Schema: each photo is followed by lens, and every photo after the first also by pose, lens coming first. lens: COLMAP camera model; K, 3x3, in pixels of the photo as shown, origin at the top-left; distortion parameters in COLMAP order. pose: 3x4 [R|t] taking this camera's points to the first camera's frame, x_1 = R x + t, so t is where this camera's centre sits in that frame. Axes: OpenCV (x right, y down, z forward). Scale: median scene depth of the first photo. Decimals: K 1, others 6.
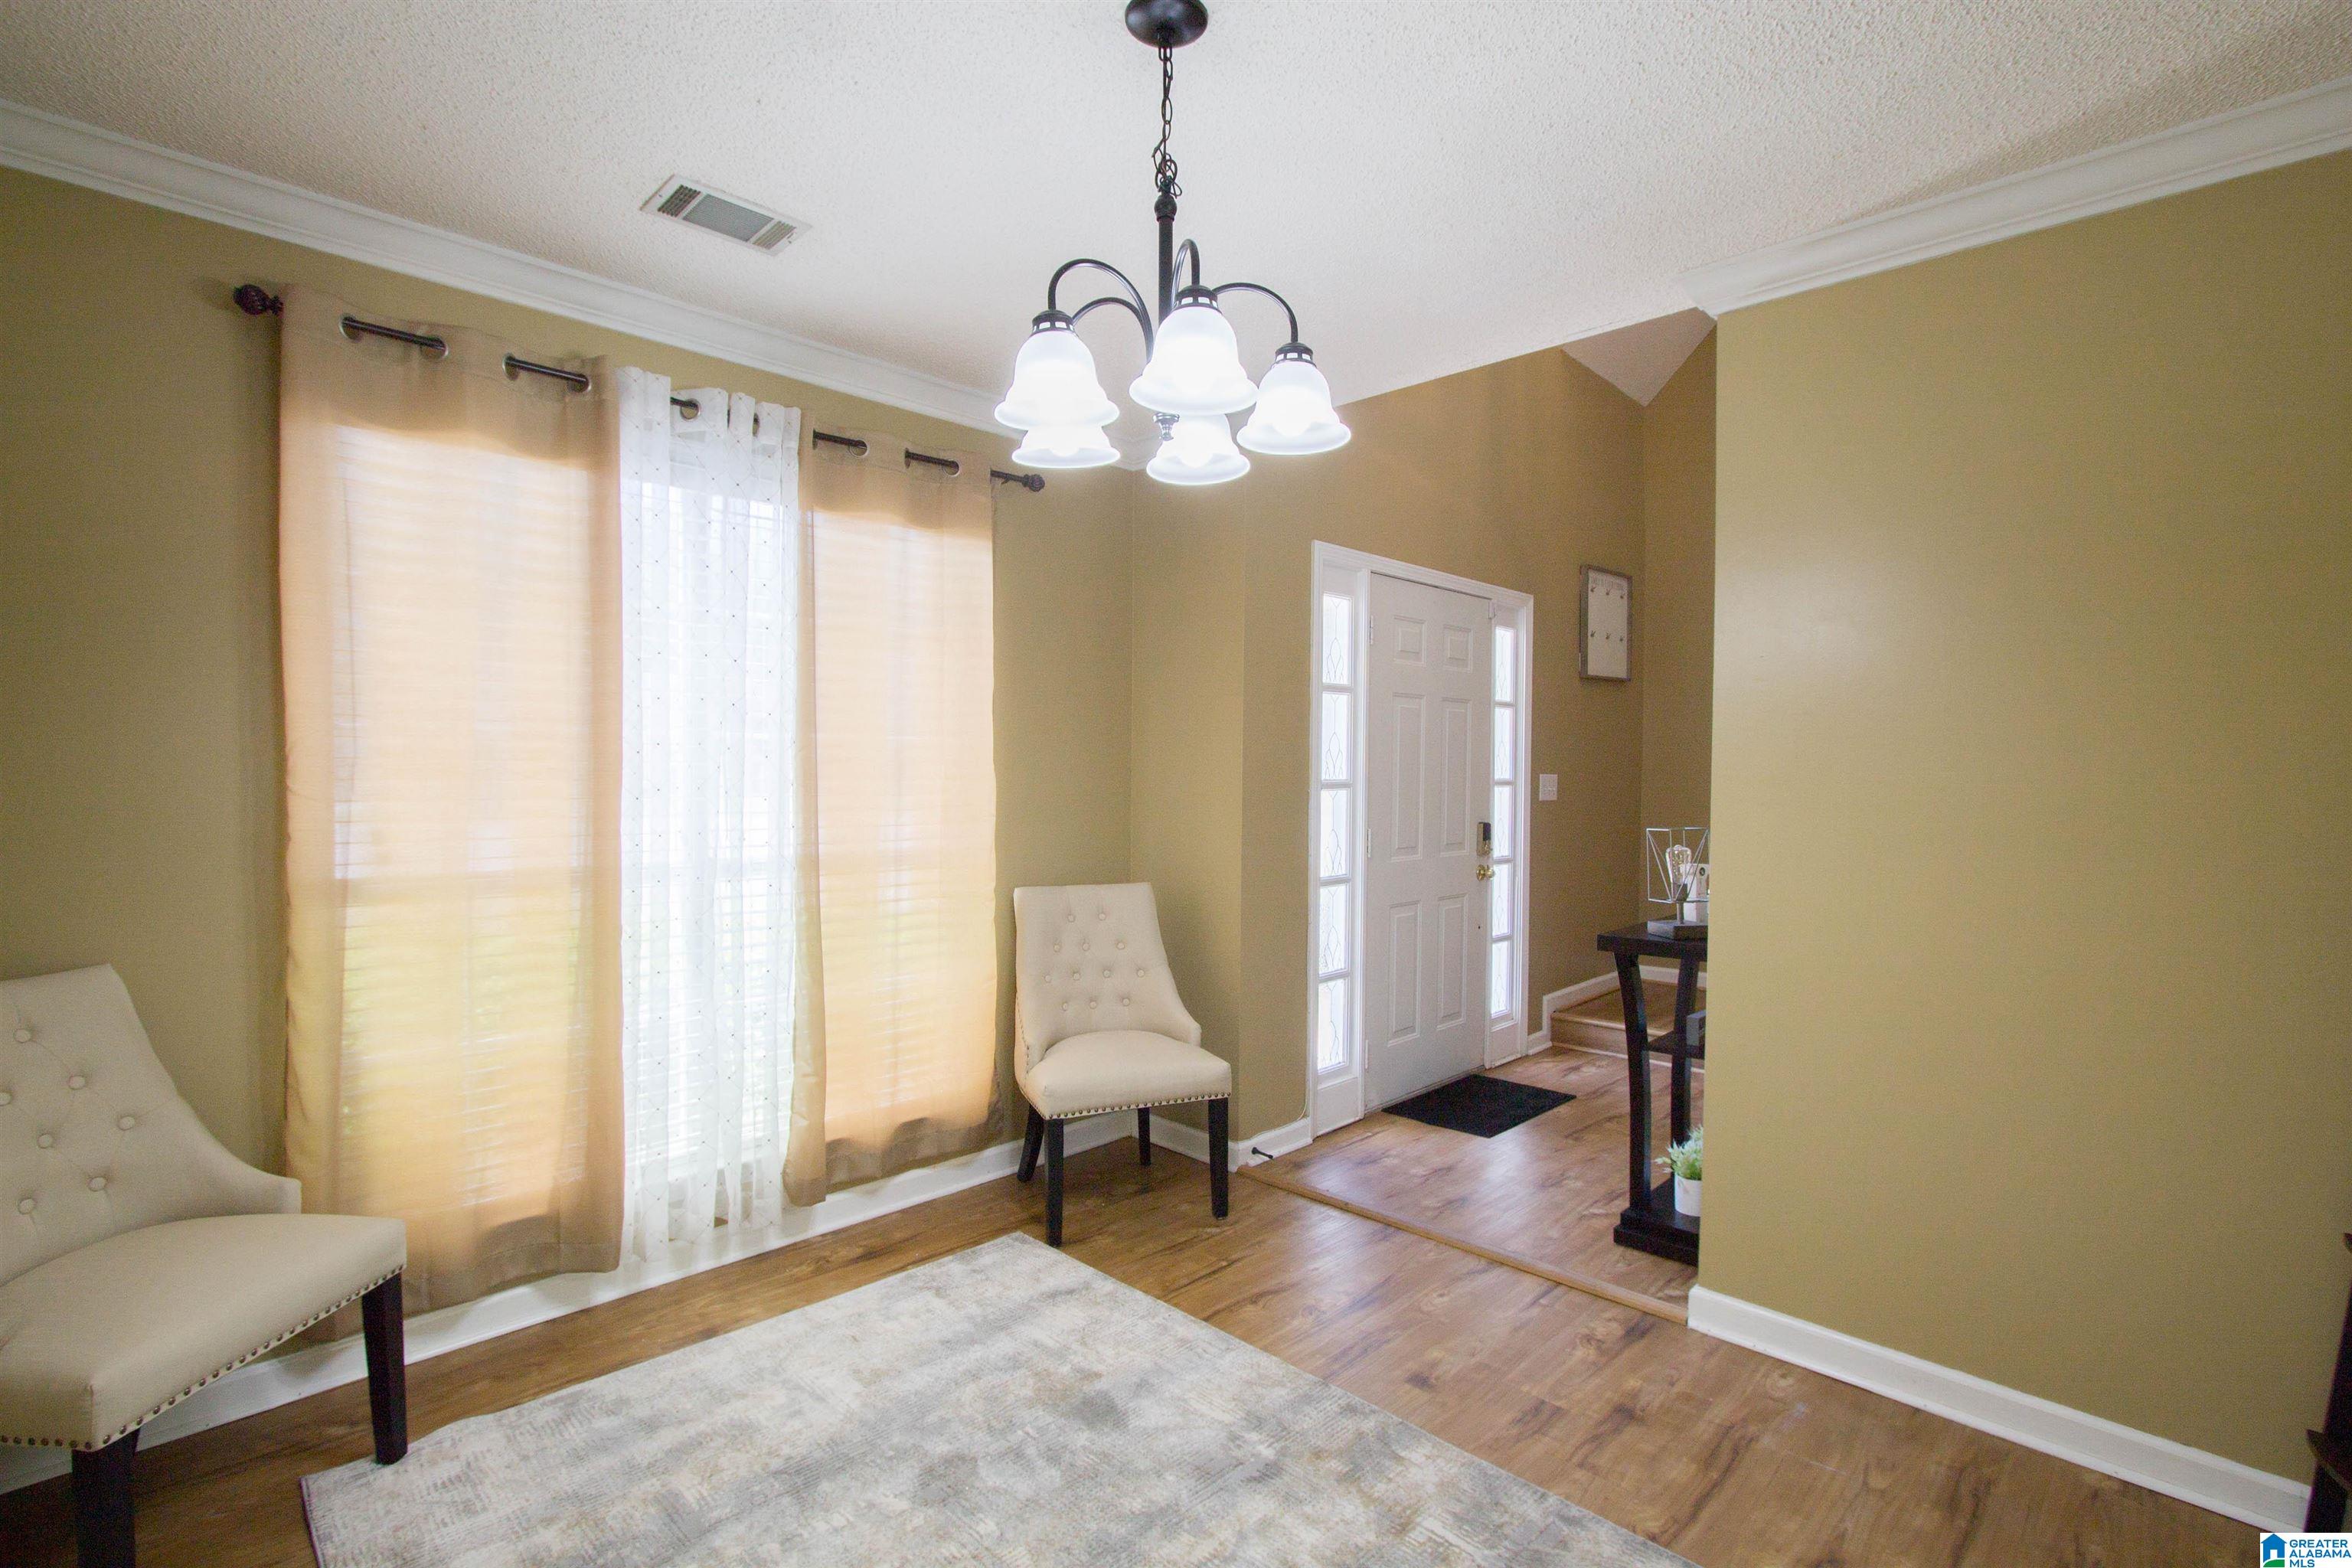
lens RADIAL K [[1099.6, 0, 1207.0], [0, 1099.6, 786.4], [0, 0, 1]] dist [0.002504, 0.000514]
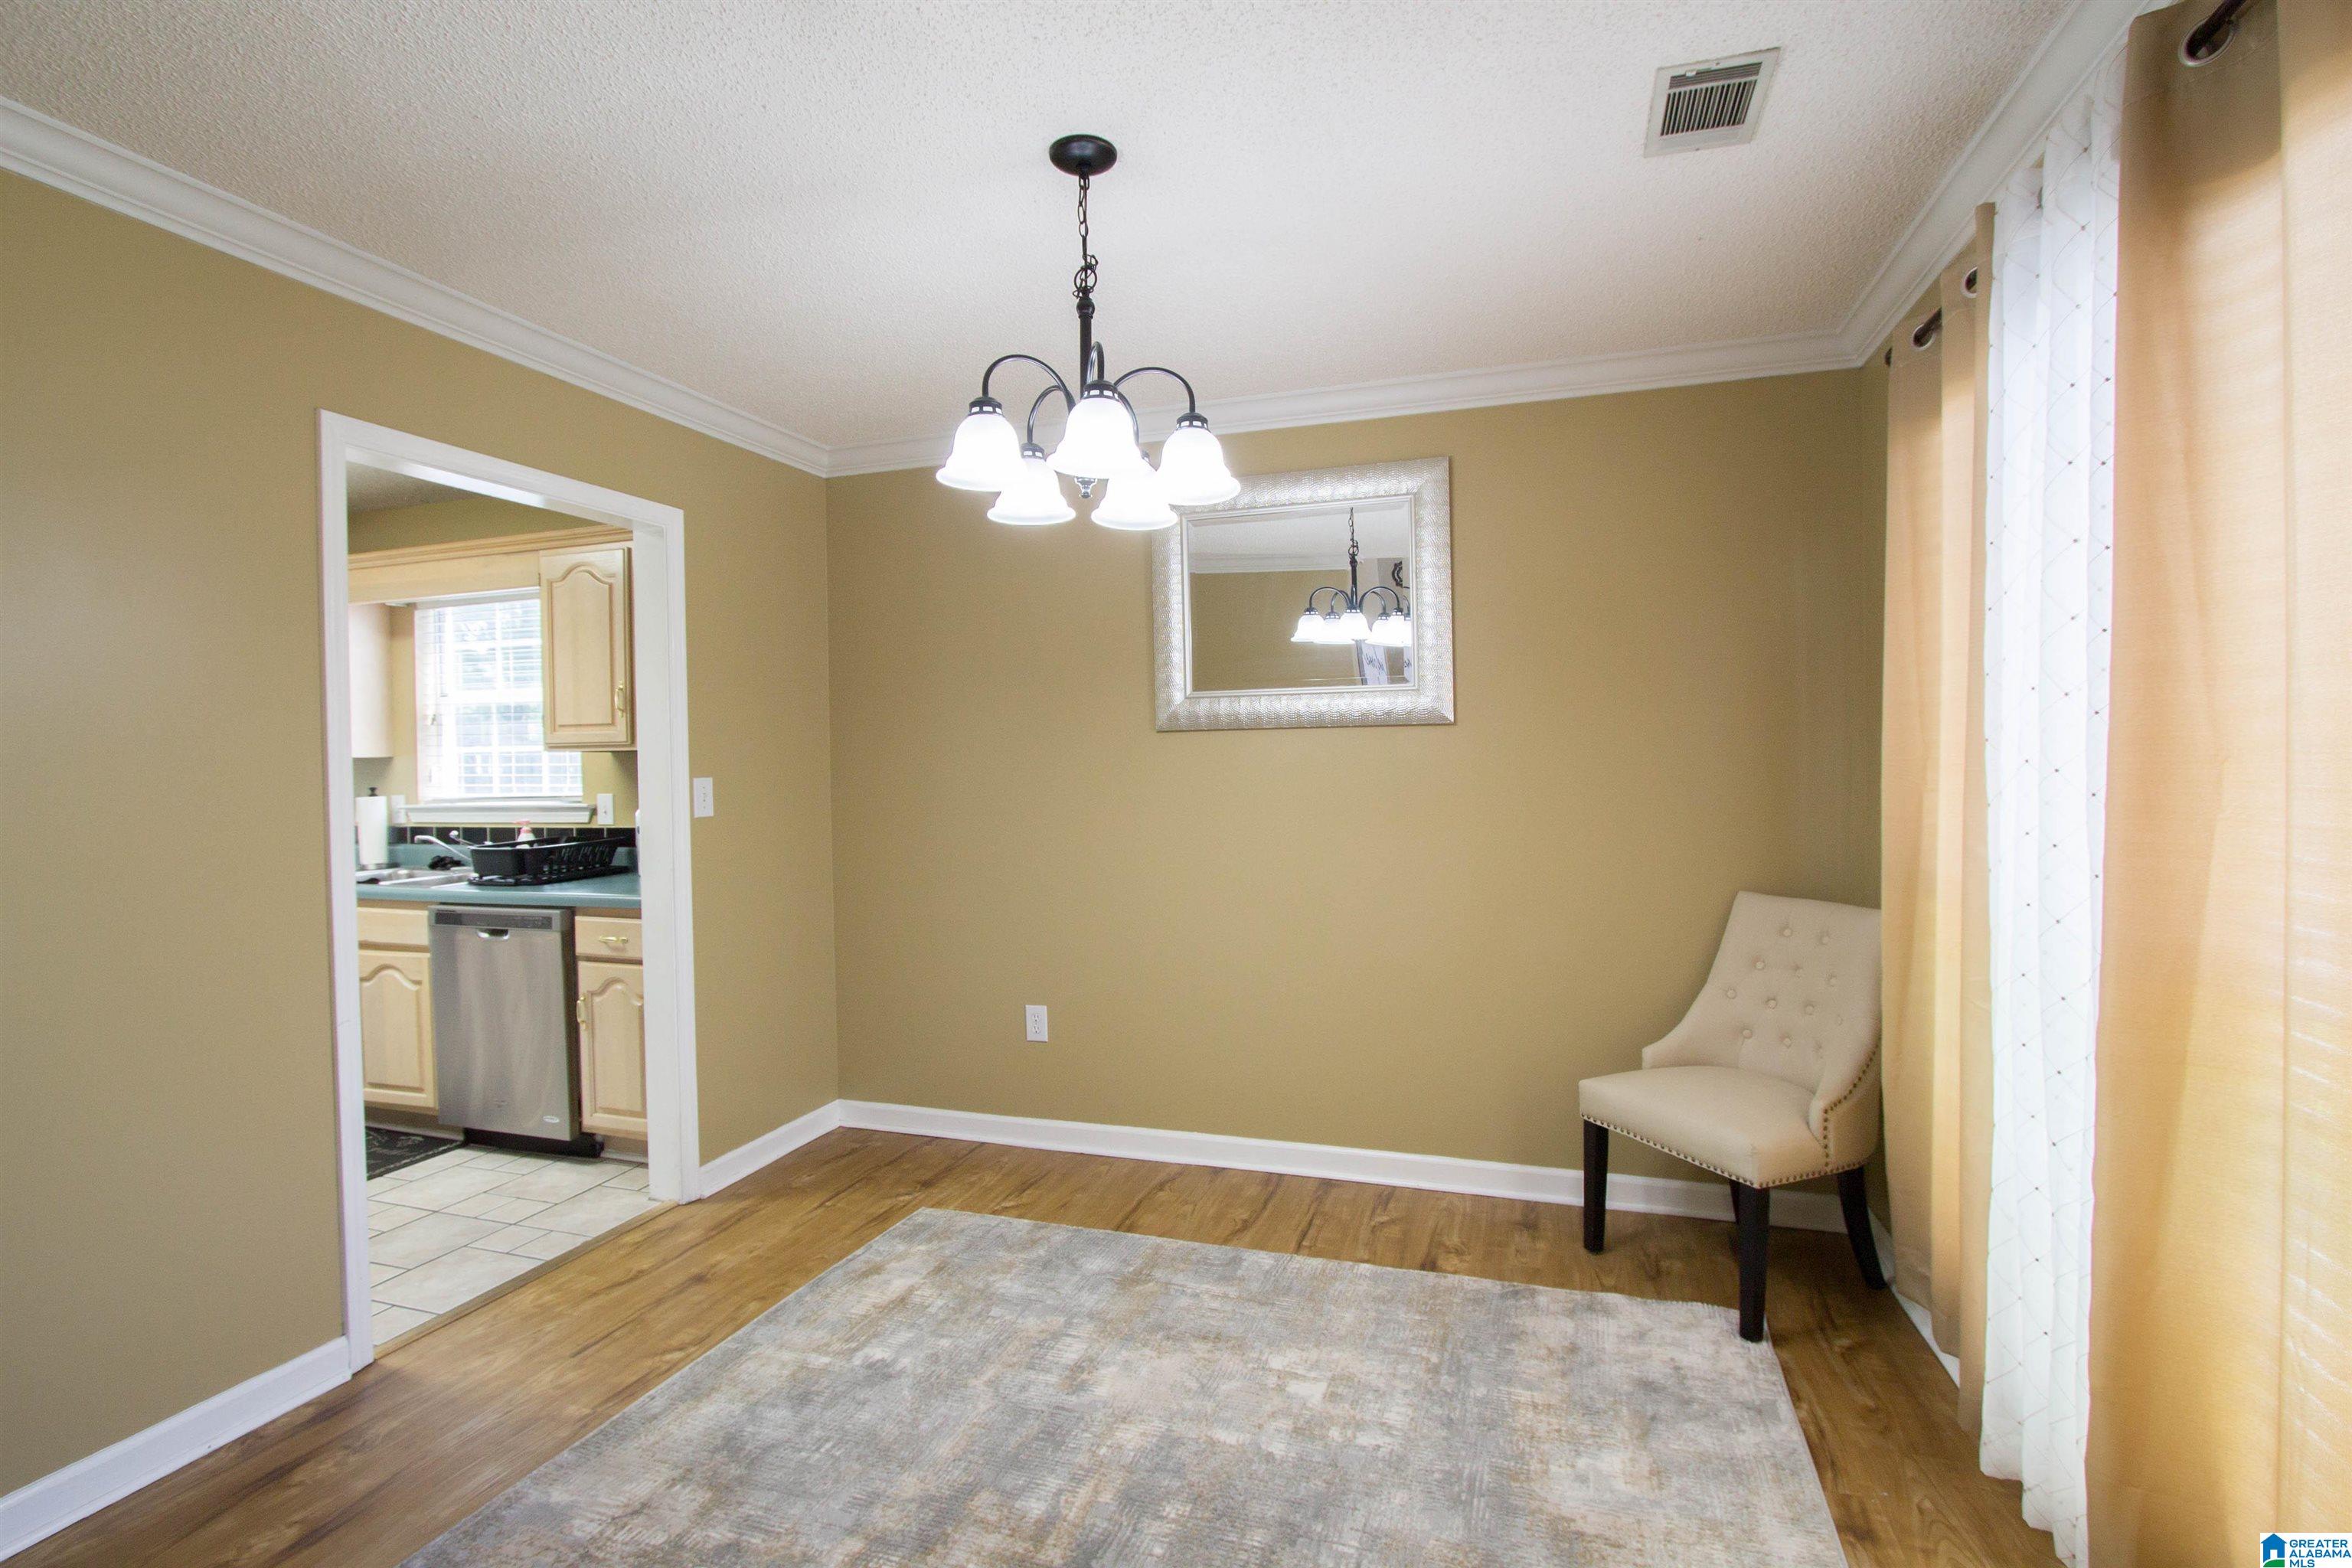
lens RADIAL K [[1140.4, 0, 1176.0], [0, 1140.4, 784.0], [0, 0, 1]] dist [-0.016203, 0.000530]
pose [[-0.913028, 0.013265, -0.407681, 0.263895], [-0.001474, 0.999357, 0.035816, -0.029402], [0.407894, 0.033302, -0.912422, 1.489603]]
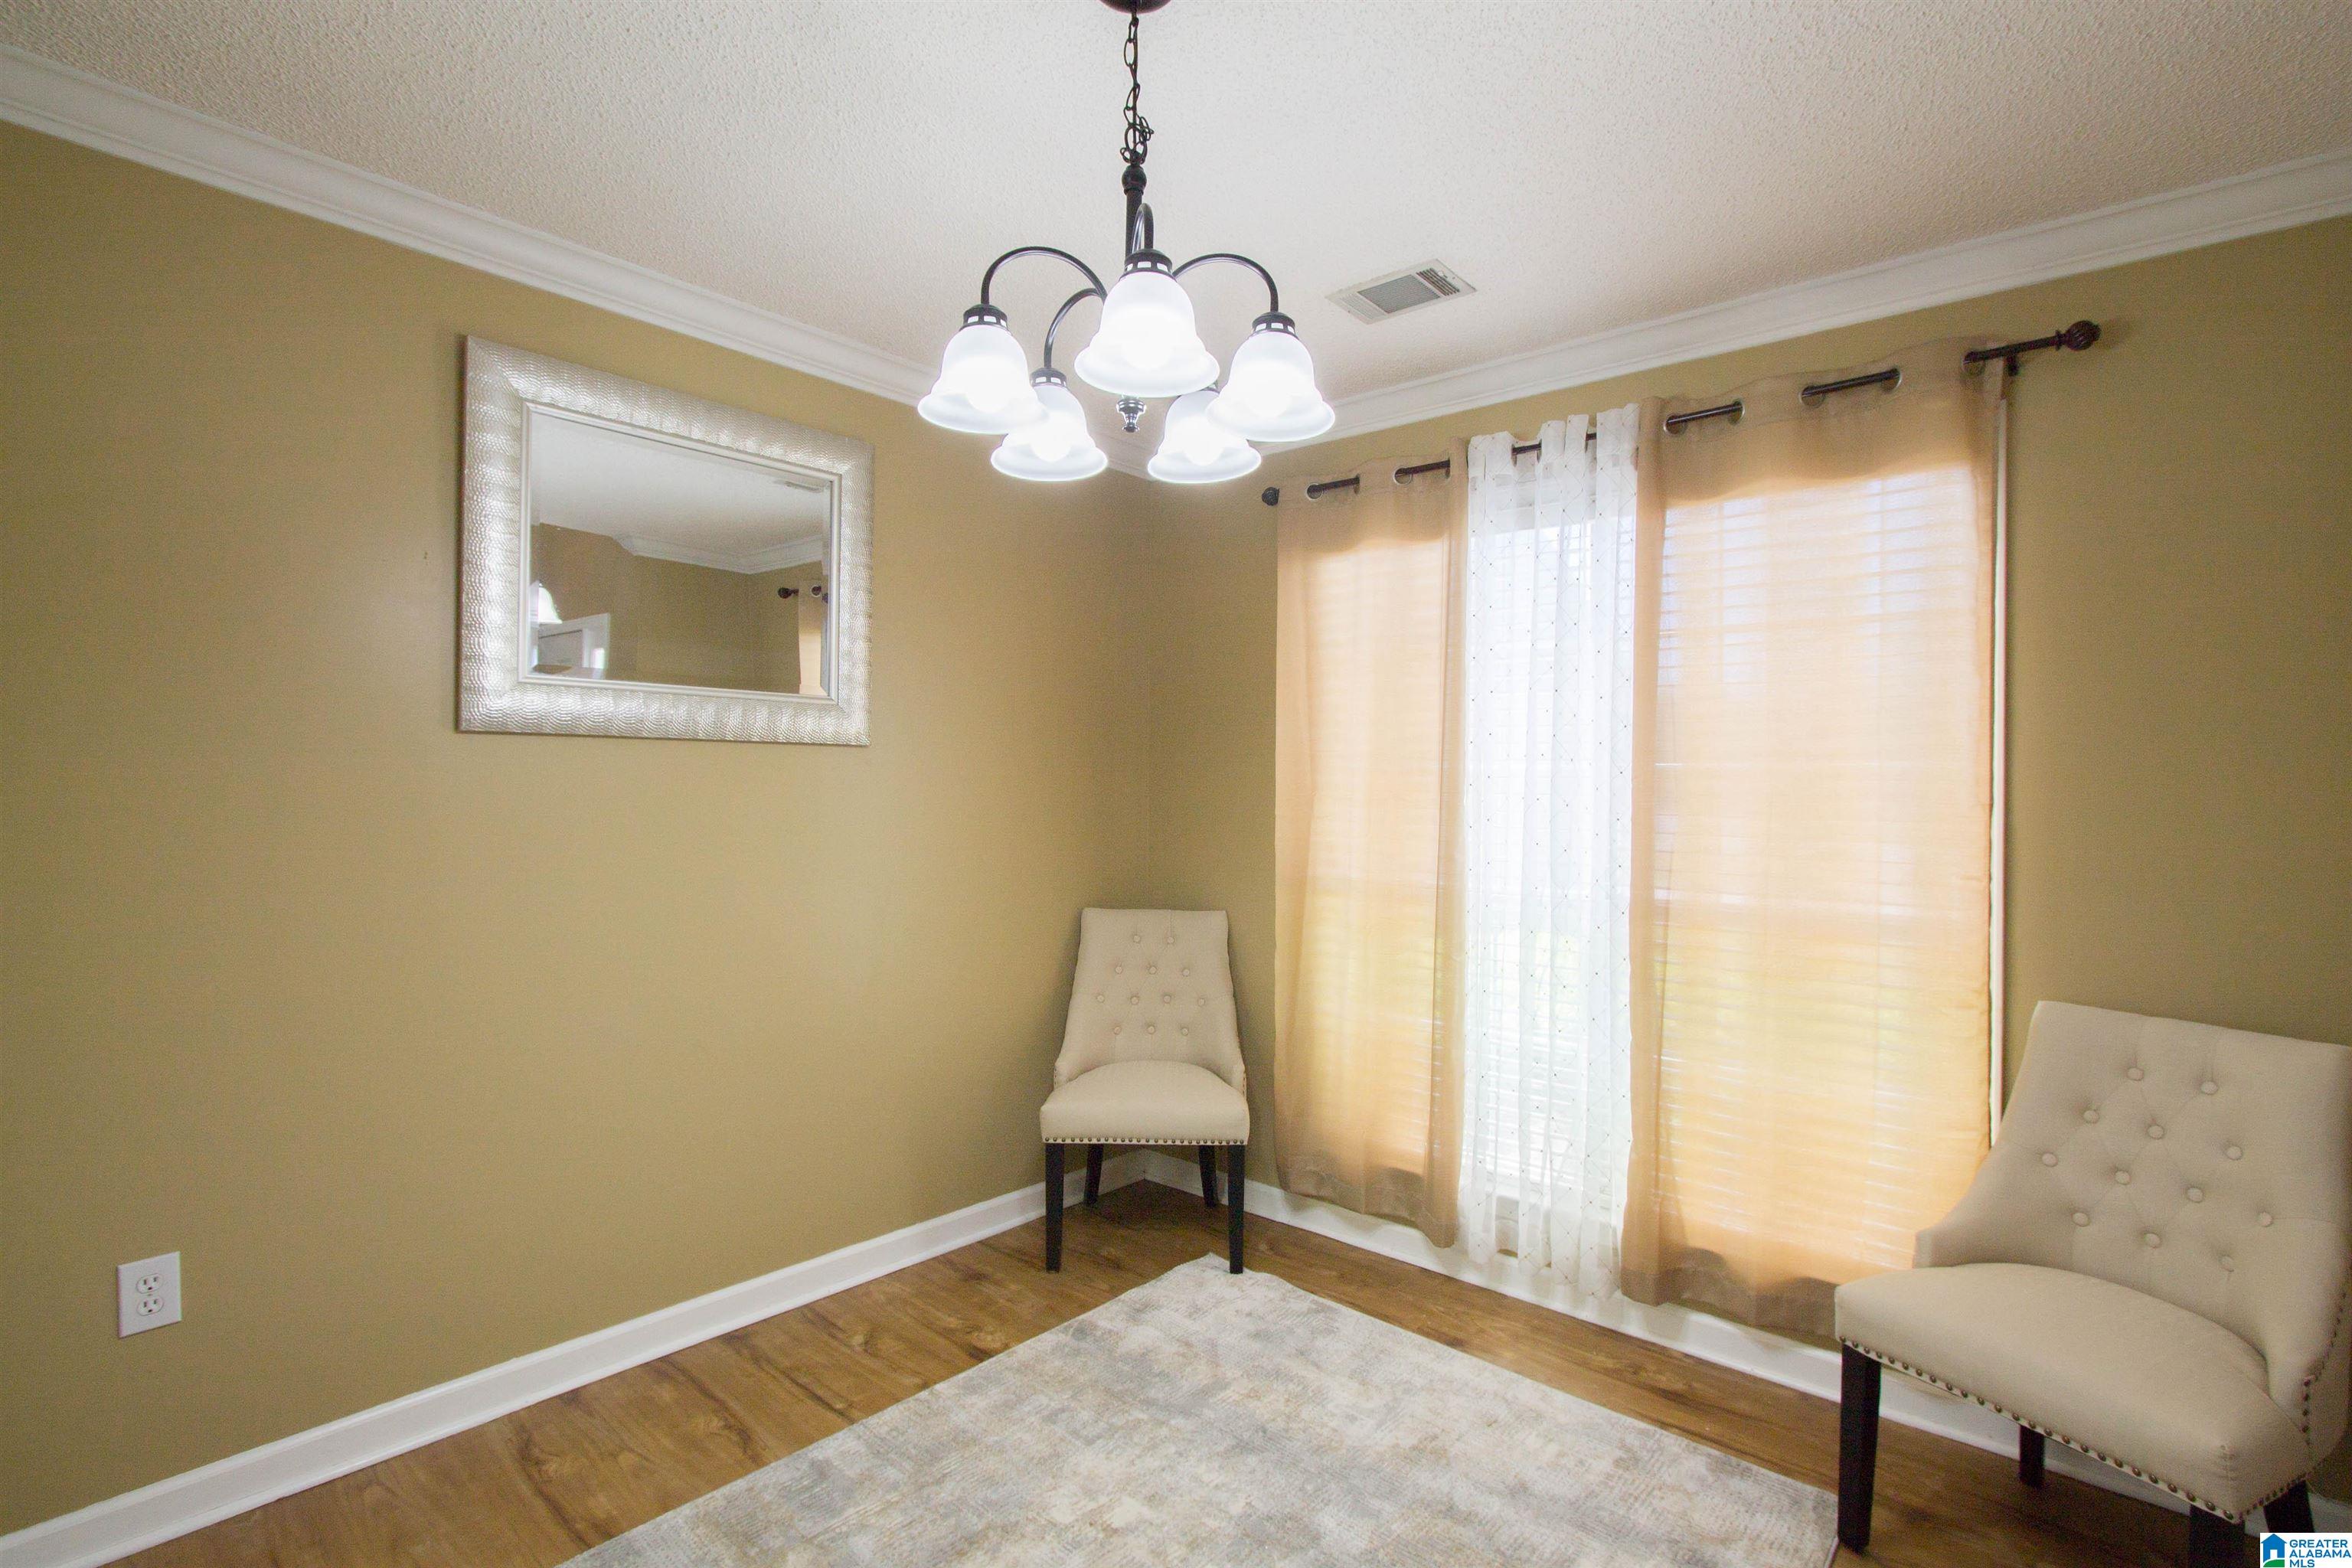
lens RADIAL K [[1124.1, 0, 1194.8], [0, 1124.1, 781.6], [0, 0, 1]] dist [-0.018084, 0.000963]
pose [[0.048429, -0.012785, -0.998745, 0.596363], [-0.029908, 0.999451, -0.014244, -0.010064], [0.998379, 0.030560, 0.048020, 0.689024]]
